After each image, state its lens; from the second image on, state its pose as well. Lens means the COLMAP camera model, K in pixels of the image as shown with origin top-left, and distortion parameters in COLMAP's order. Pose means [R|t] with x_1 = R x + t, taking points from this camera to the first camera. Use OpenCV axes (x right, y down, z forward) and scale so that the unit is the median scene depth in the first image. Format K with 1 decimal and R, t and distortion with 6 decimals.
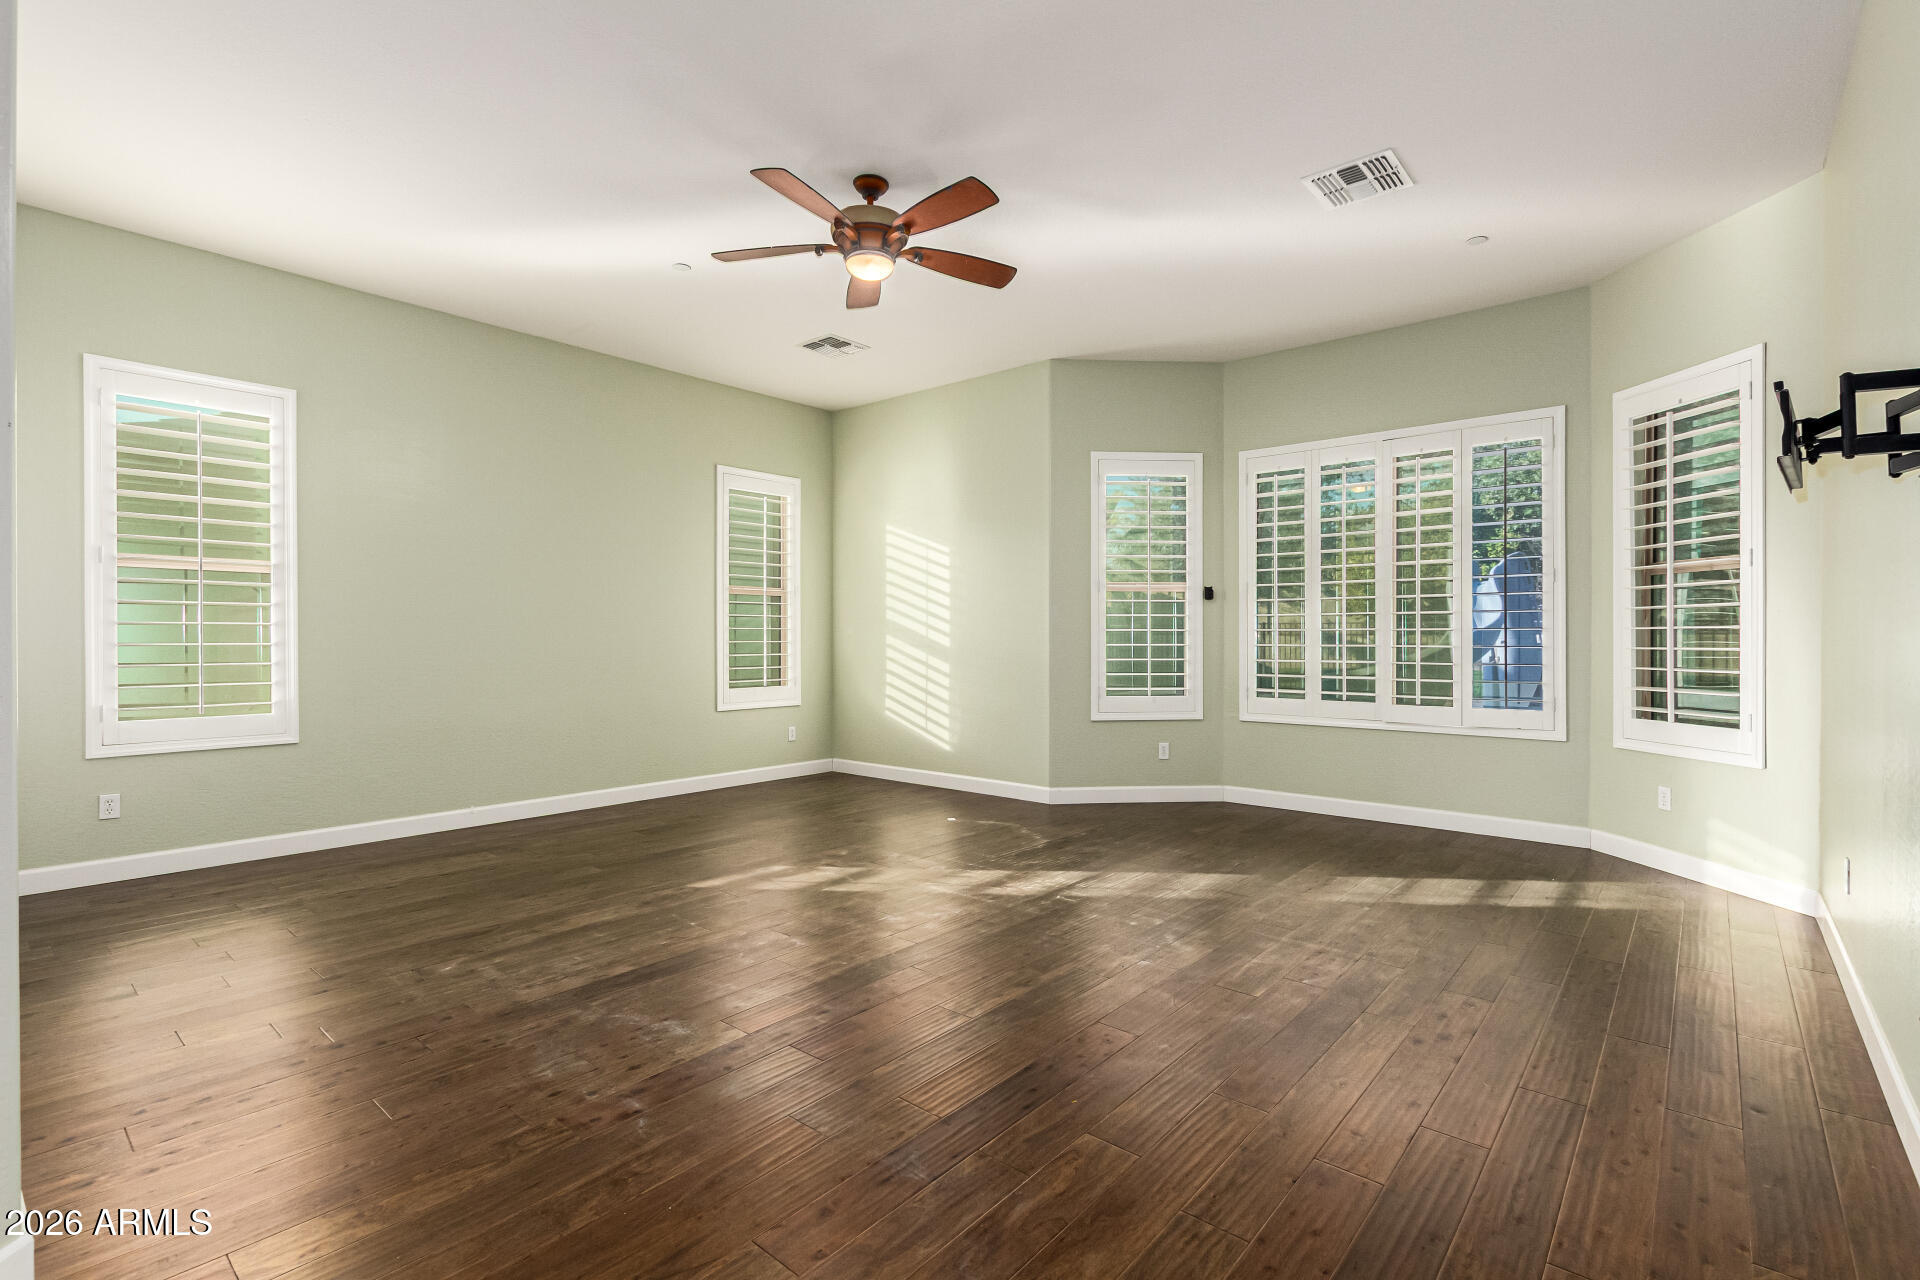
lens RADIAL K [[866.9, 0, 960.0], [0, 866.9, 640.0], [0, 0, 1]] dist [0.003913, -0.001453]
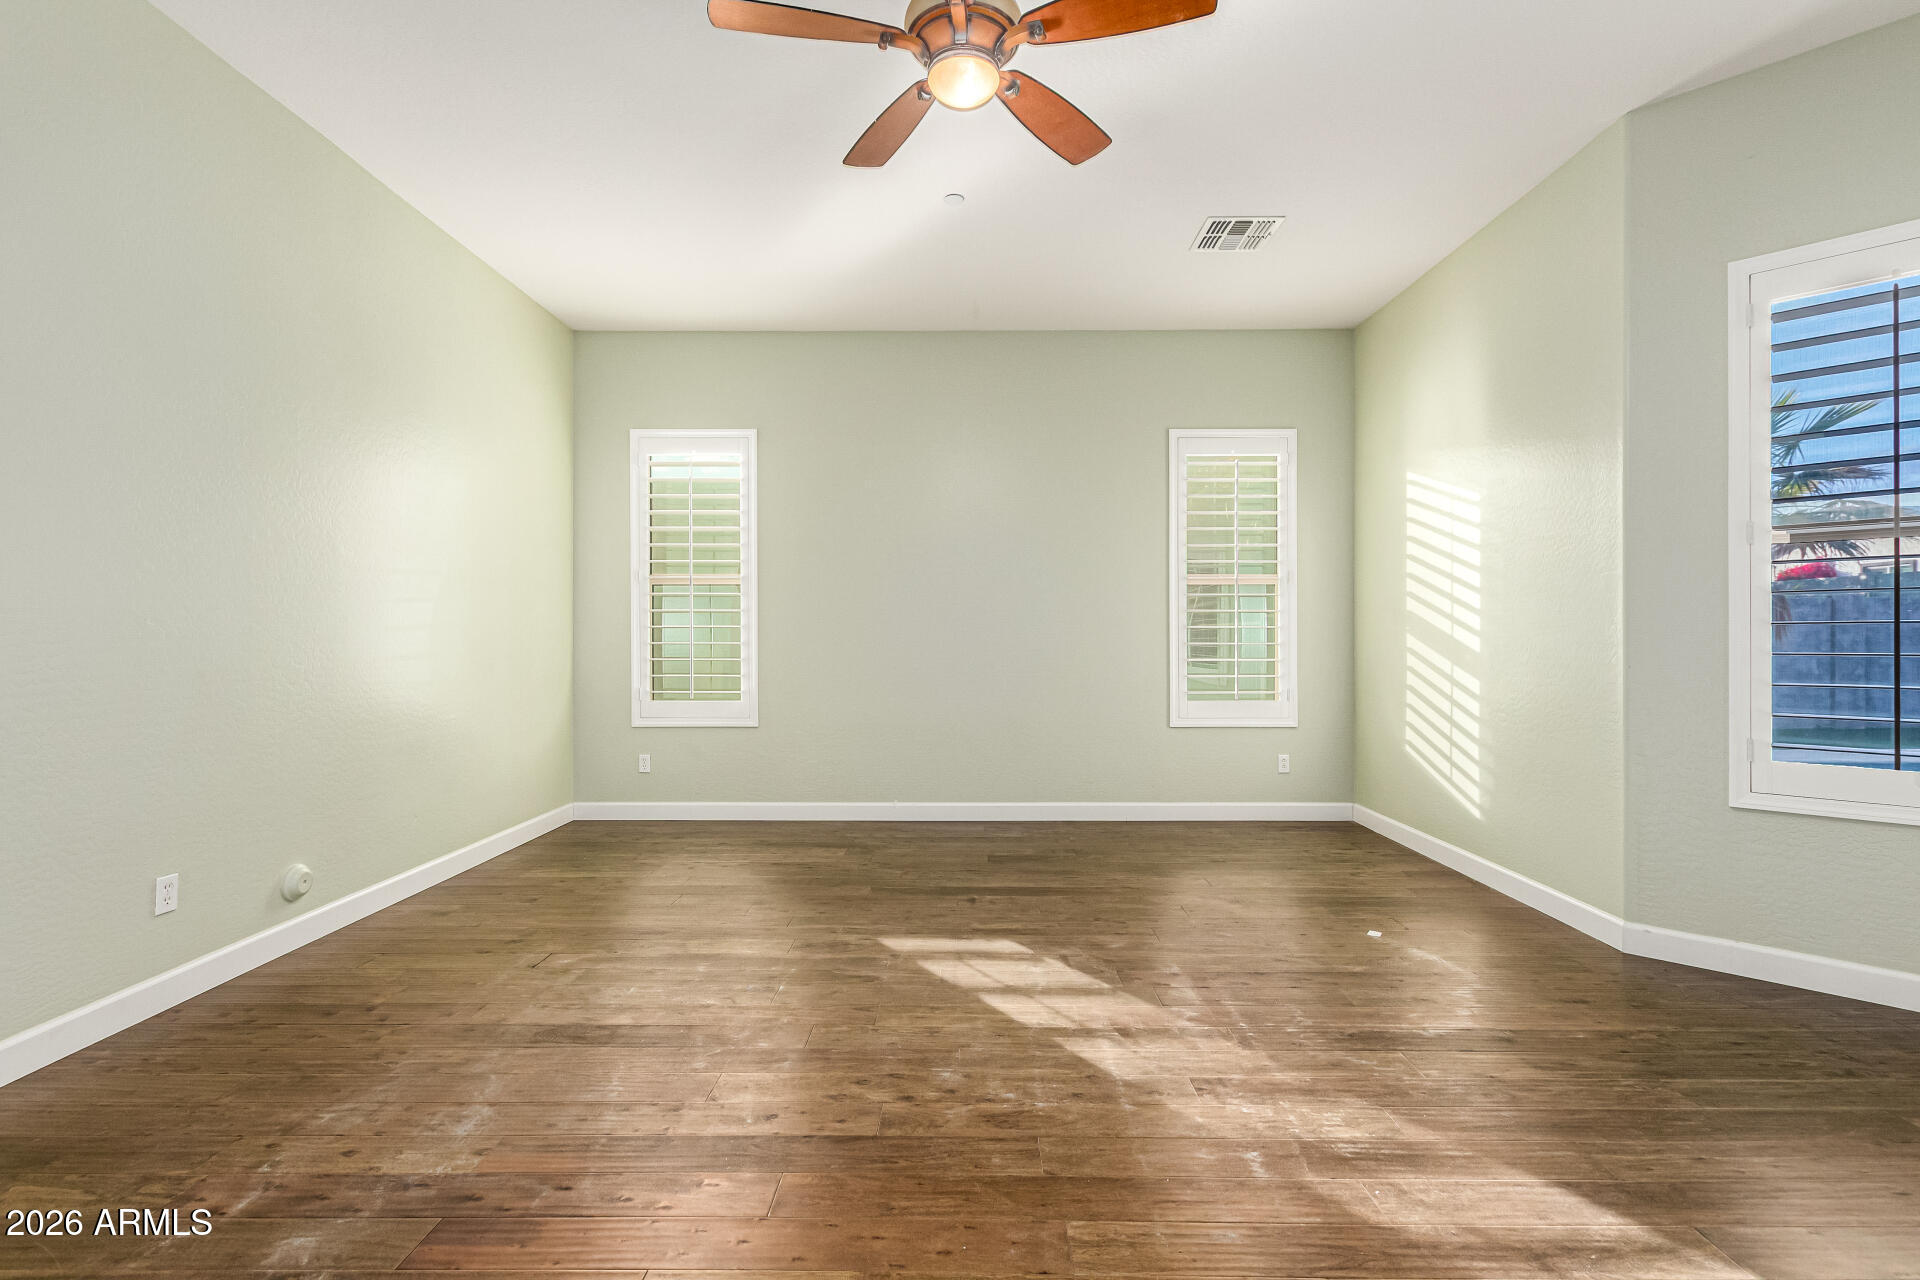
lens RADIAL K [[866.9, 0, 960.0], [0, 866.9, 640.0], [0, 0, 1]] dist [0.003913, -0.001453]
pose [[0.649480, 0.001326, -0.760377, 0.220462], [-0.002581, 0.999997, -0.000460, 0.000003], [0.760374, 0.002262, 0.649482, 0.312502]]
